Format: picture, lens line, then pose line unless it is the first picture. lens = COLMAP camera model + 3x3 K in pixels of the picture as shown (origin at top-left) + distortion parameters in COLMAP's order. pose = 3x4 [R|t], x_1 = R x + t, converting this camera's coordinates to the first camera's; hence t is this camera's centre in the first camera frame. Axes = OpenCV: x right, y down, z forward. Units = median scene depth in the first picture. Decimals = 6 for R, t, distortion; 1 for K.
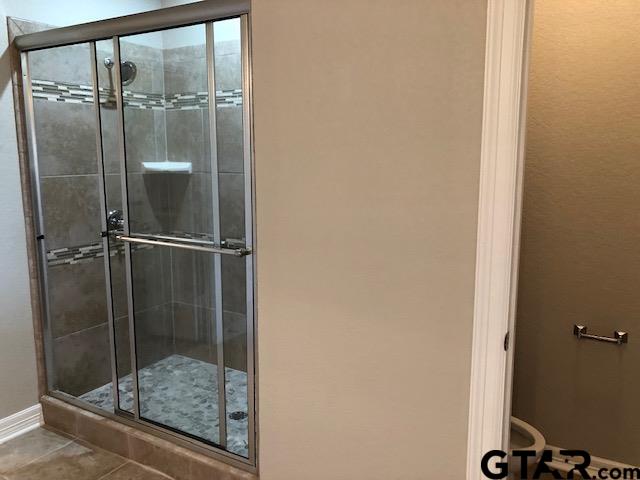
lens RADIAL K [[540.7, 0, 319.4], [0, 540.7, 237.4], [0, 0, 1]] dist [0.052130, 0.007737]
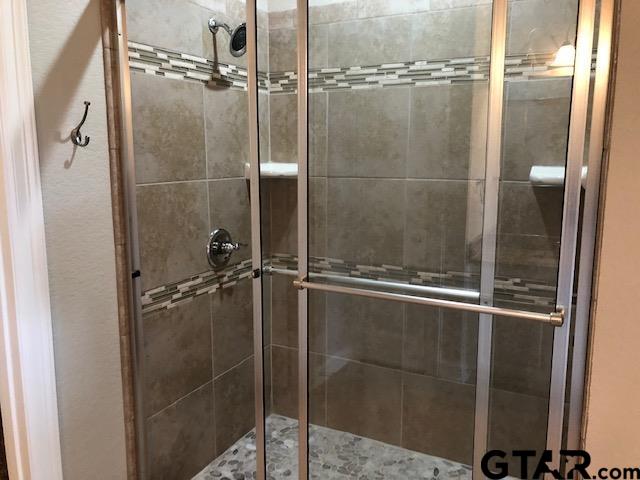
lens RADIAL K [[524.8, 0, 321.1], [0, 524.8, 234.6], [0, 0, 1]] dist [0.079905, -0.130623]
pose [[0.996778, -0.007818, 0.079834, -0.315248], [0.007993, 0.999966, -0.001880, -0.043783], [-0.079817, 0.002512, 0.996806, 0.311071]]
